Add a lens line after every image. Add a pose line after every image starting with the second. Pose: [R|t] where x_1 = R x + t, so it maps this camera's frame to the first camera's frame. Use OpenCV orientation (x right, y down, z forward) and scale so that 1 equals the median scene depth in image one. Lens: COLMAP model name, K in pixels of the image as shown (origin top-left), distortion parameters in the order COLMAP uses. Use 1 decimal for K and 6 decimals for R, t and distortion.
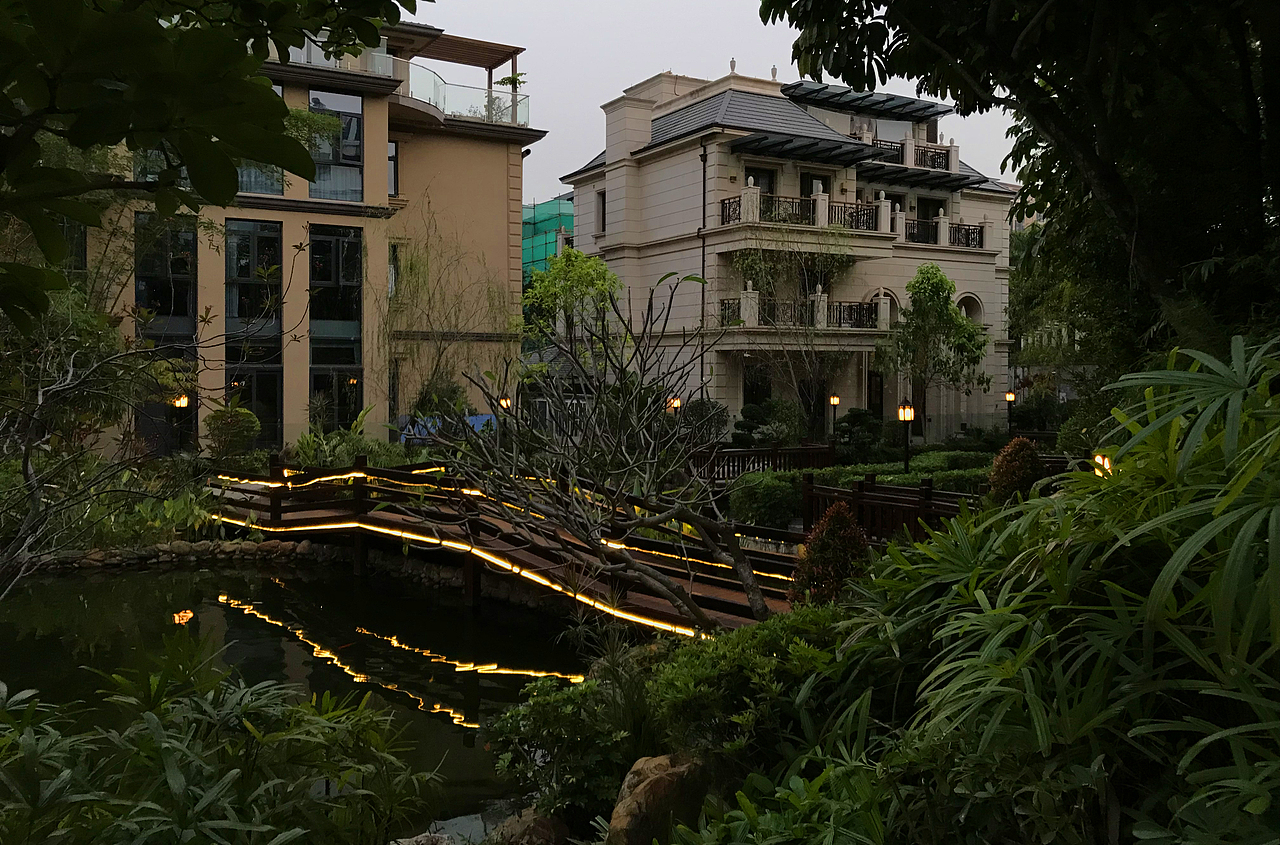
lens RADIAL K [[1159.3, 0, 640.0], [0, 1159.3, 422.5], [0, 0, 1]] dist [0.001853, 0.000085]
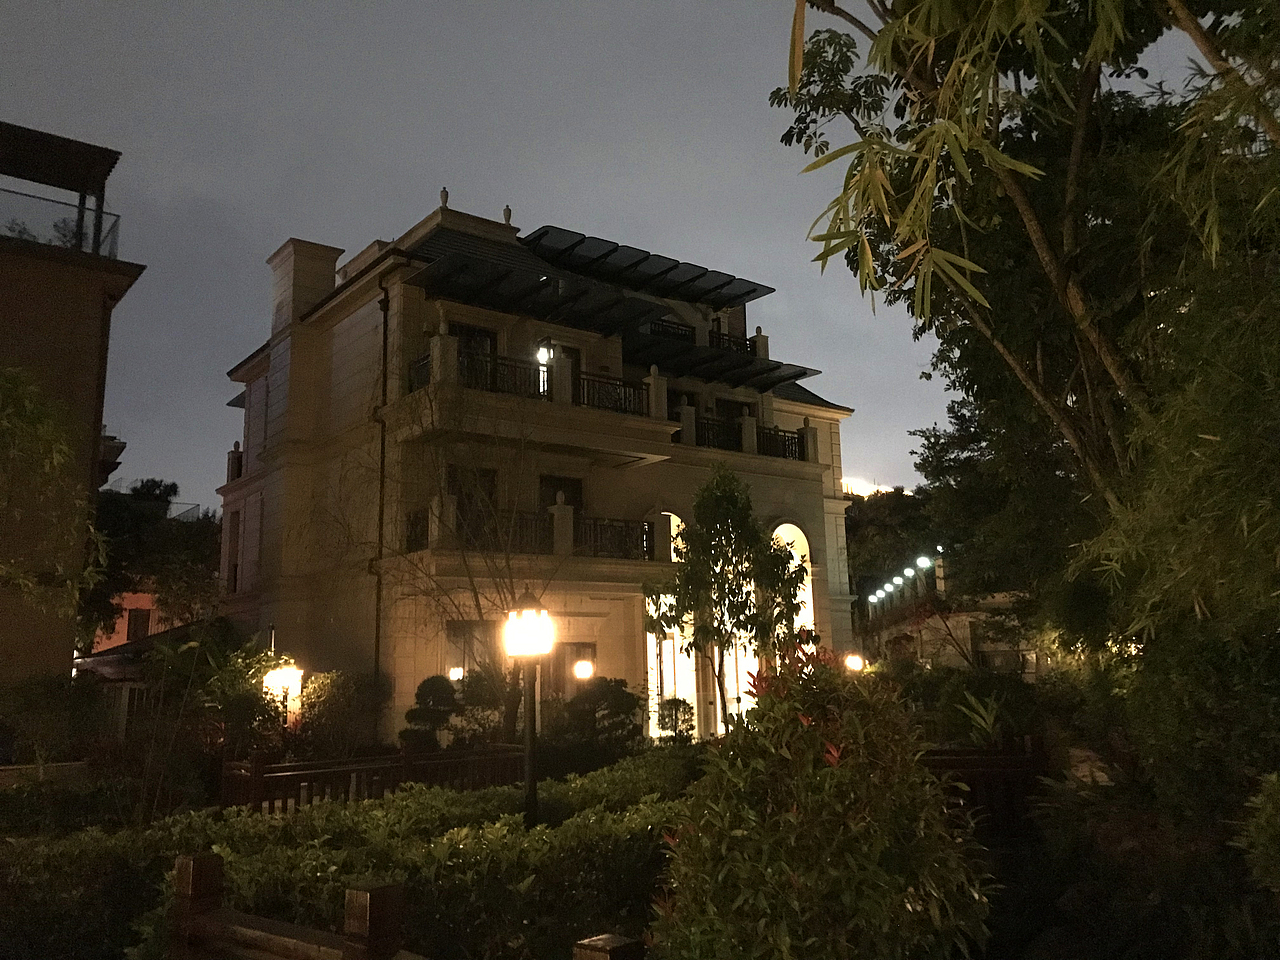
lens RADIAL K [[1105.2, 0, 640.0], [0, 1105.2, 480.0], [0, 0, 1]] dist [0.001768, 0.000531]
pose [[0.991704, -0.000424, 0.128538, 0.109125], [0.027556, 0.977445, -0.209383, 0.004989], [-0.125550, 0.211188, 0.969349, 0.360990]]
